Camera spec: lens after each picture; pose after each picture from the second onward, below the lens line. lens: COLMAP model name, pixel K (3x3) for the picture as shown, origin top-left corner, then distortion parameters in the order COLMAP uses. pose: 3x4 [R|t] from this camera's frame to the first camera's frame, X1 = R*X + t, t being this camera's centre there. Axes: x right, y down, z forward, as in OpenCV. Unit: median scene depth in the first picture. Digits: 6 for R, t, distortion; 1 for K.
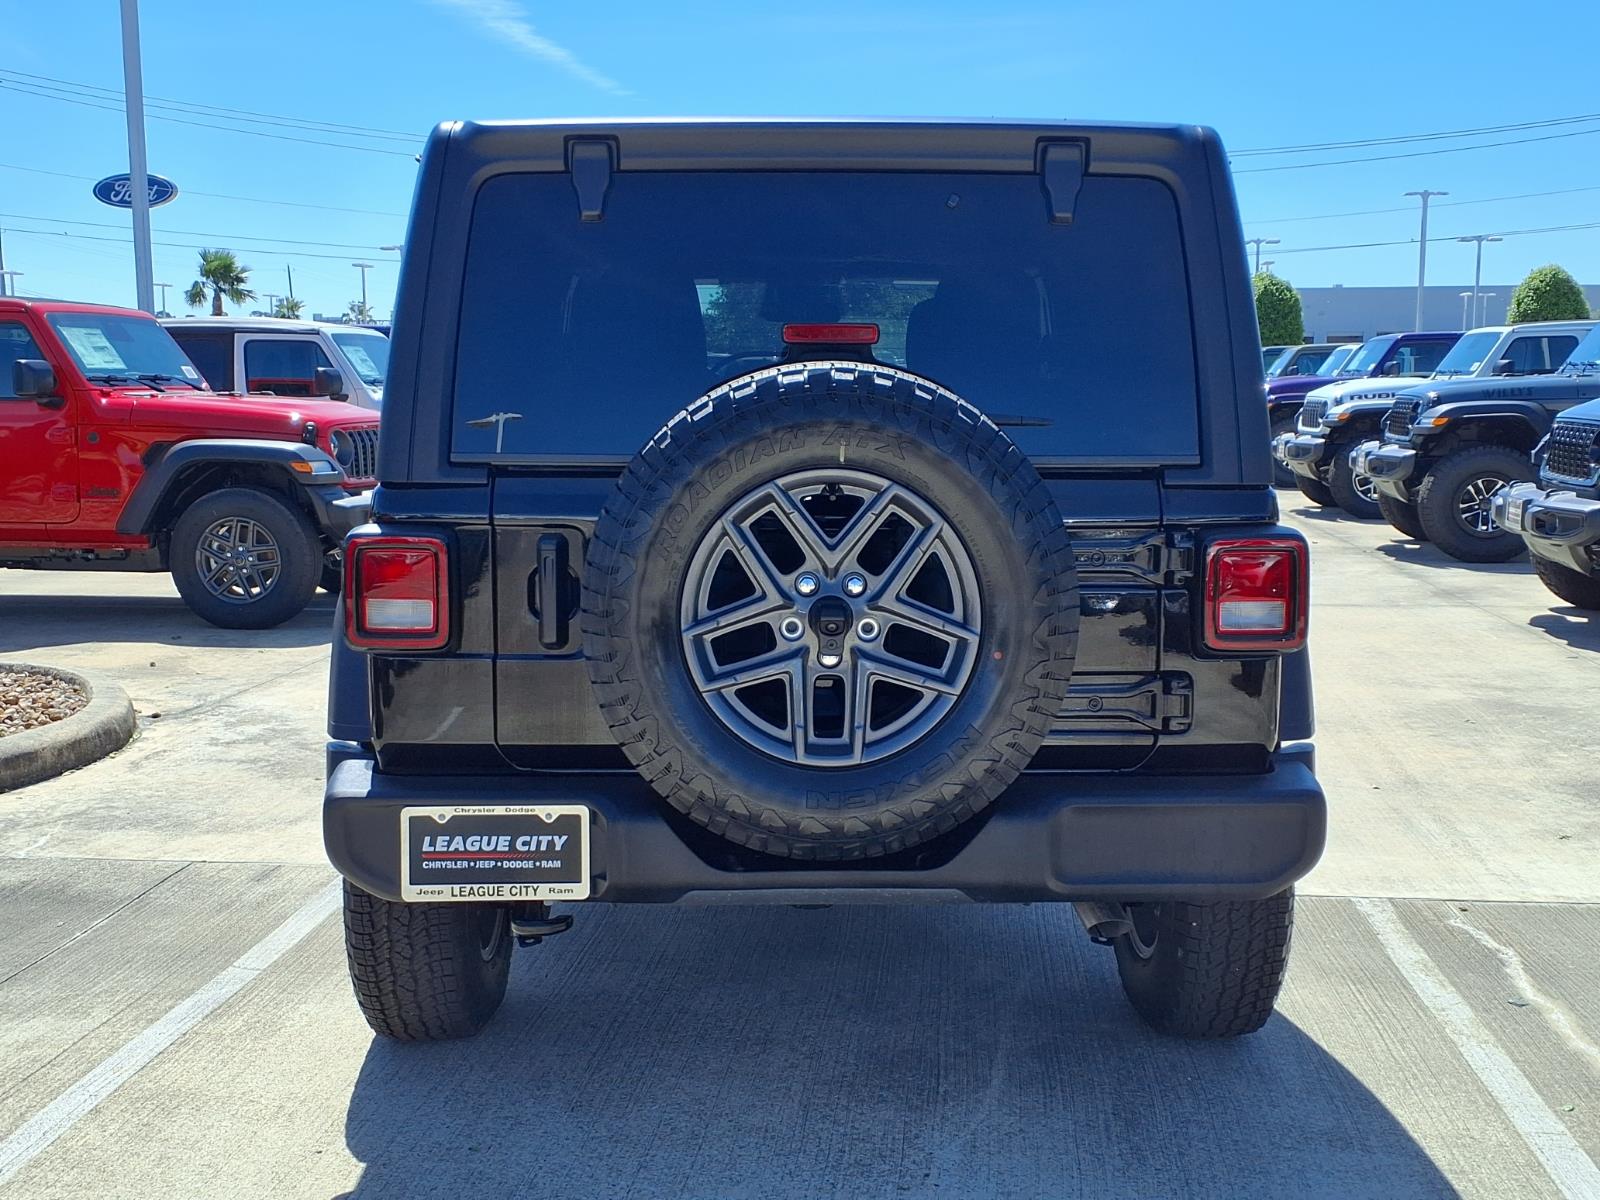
lens RADIAL K [[1874.0, 0, 800.0], [0, 1874.0, 600.0], [0, 0, 1]] dist [0.222560, -0.586390]
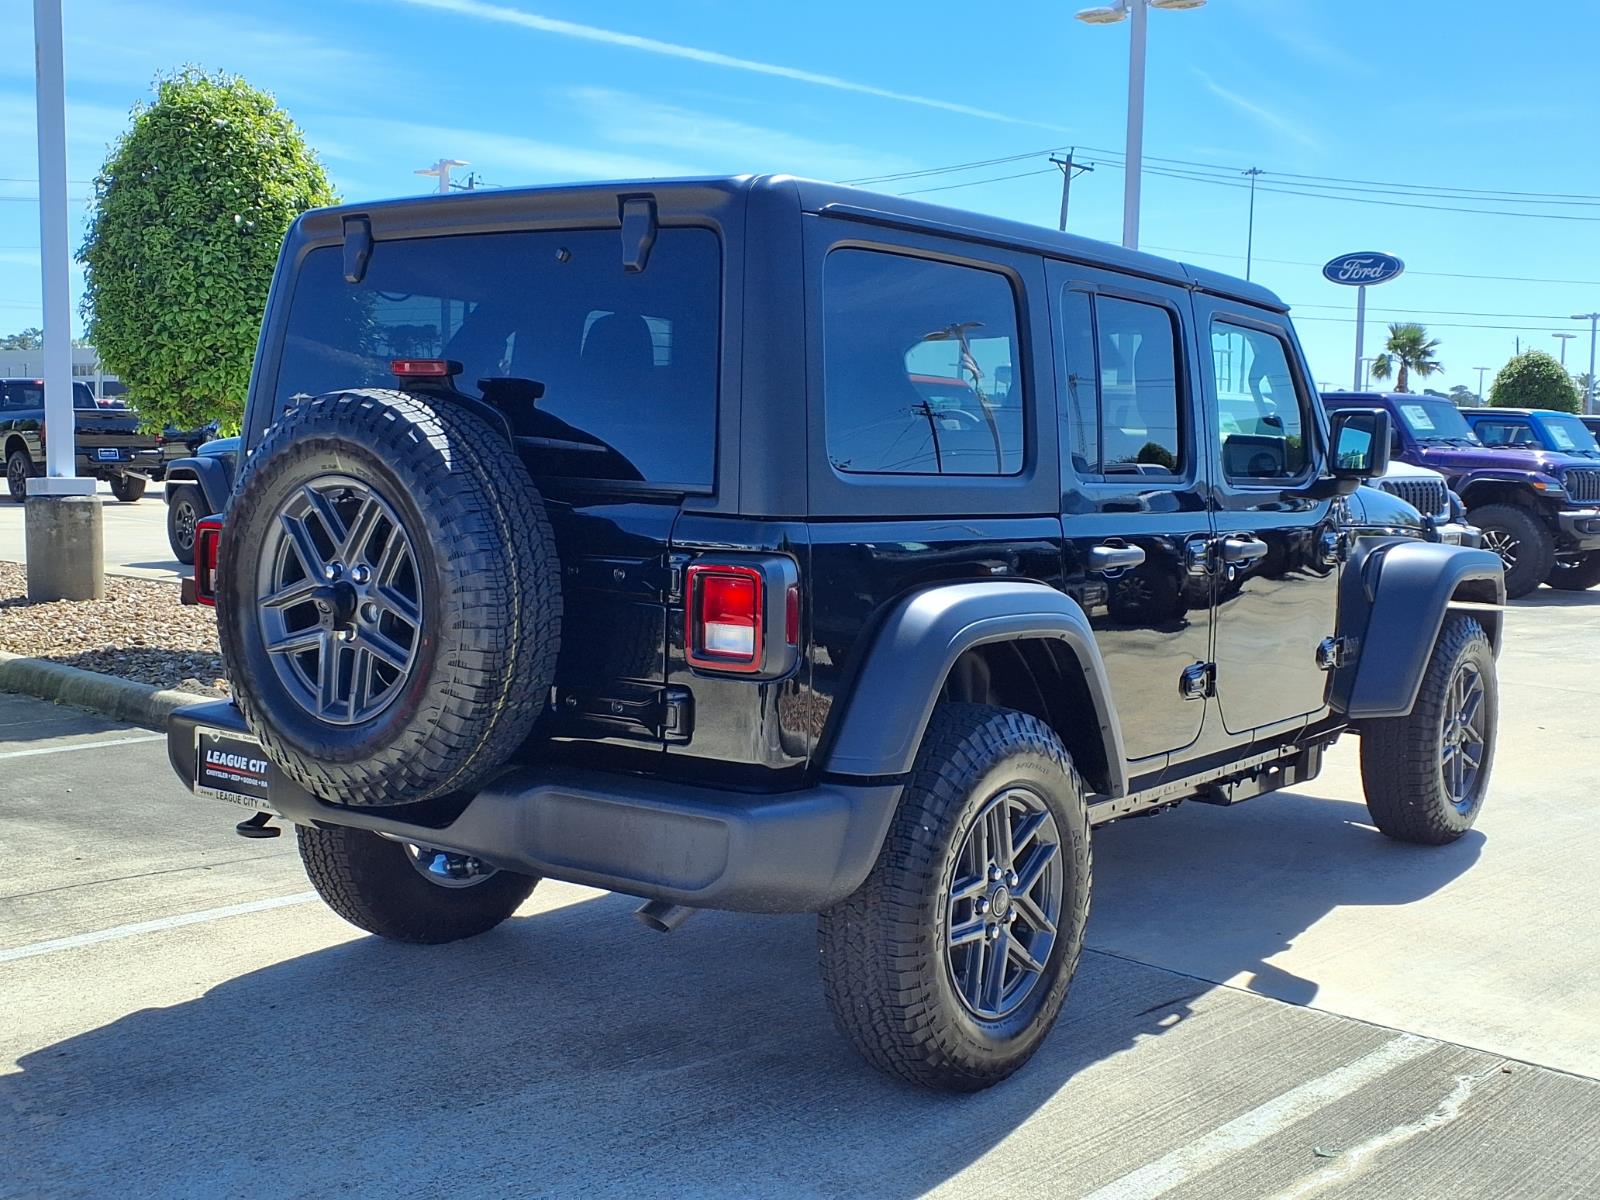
lens RADIAL K [[1874.0, 0, 800.0], [0, 1874.0, 600.0], [0, 0, 1]] dist [0.222560, -0.586390]
pose [[0.768971, 0.070953, -0.635333, 0.949489], [-0.096271, 0.995341, -0.005363, -0.011464], [0.631993, 0.065289, 0.772219, 0.229990]]
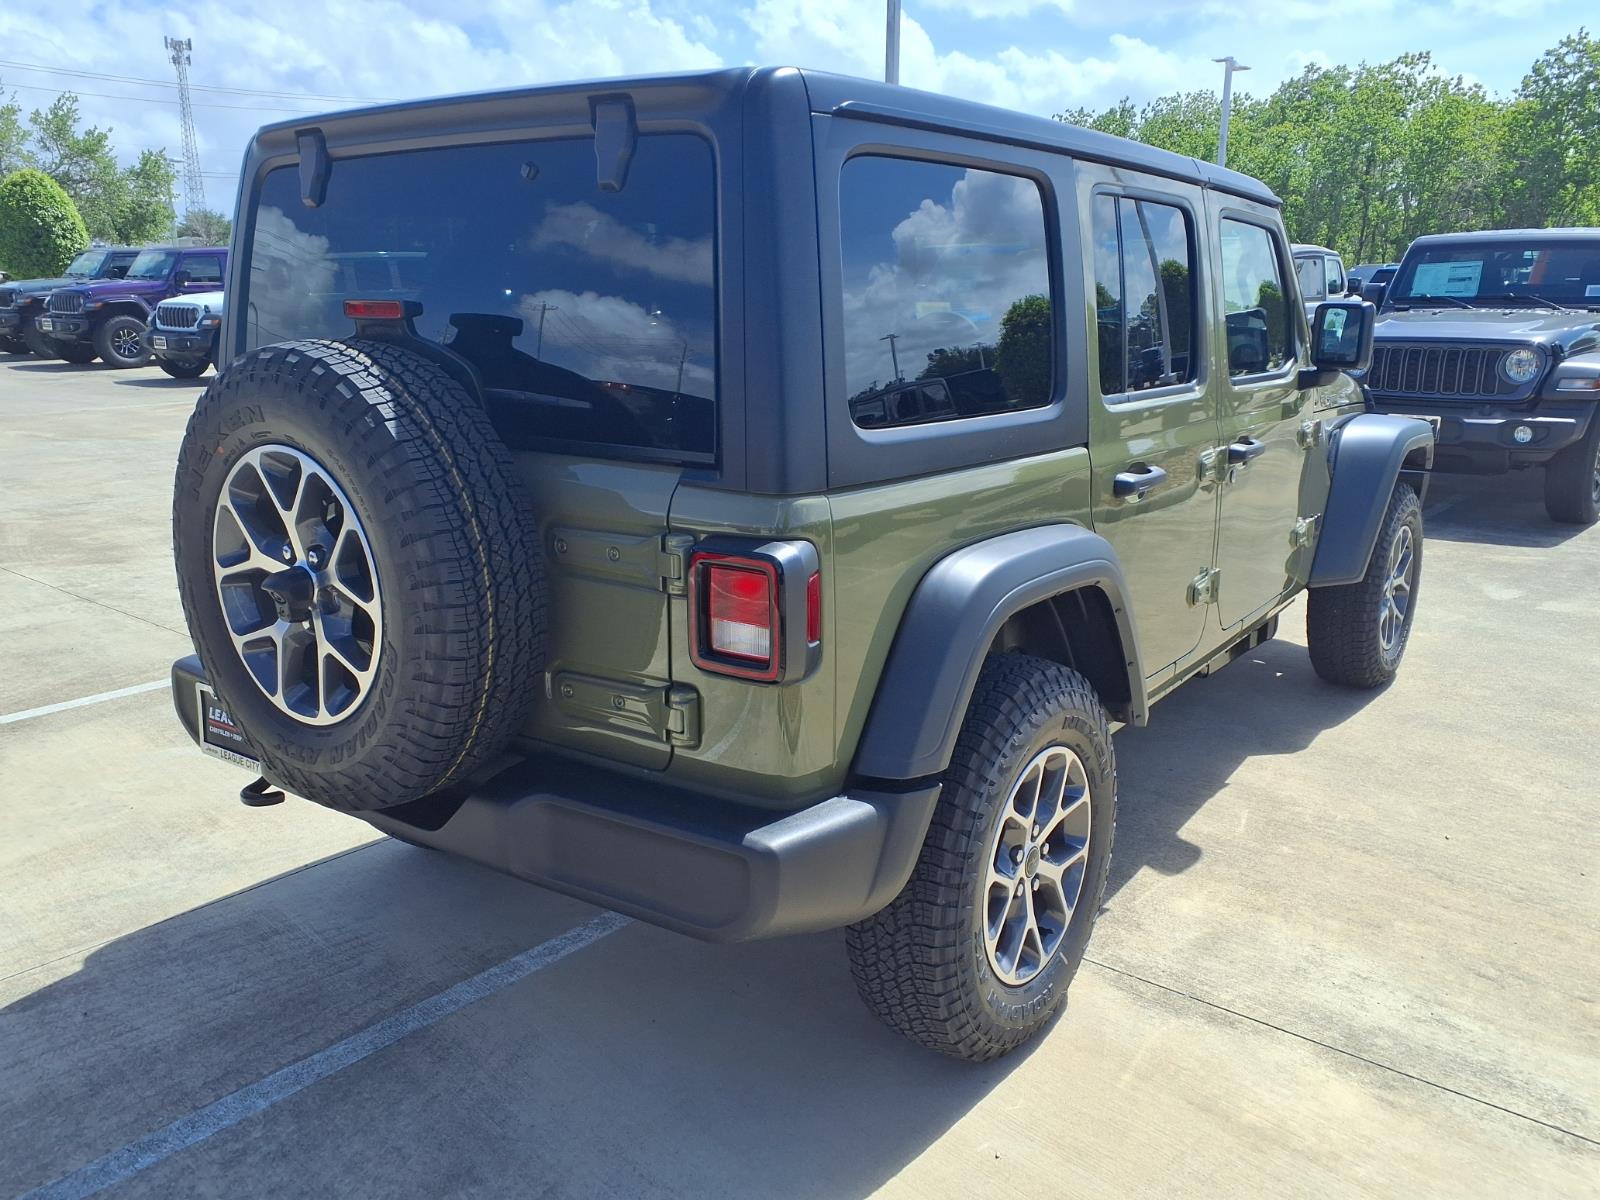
lens RADIAL K [[1338.9, 0, 804.4], [0, 1338.9, 620.7], [0, 0, 1]] dist [0.011907, -0.002507]
pose [[0.778518, 0.152622, -0.608783, 0.658125], [-0.072429, 0.985349, 0.154405, -0.101782], [0.623429, -0.076114, 0.778166, 0.546915]]
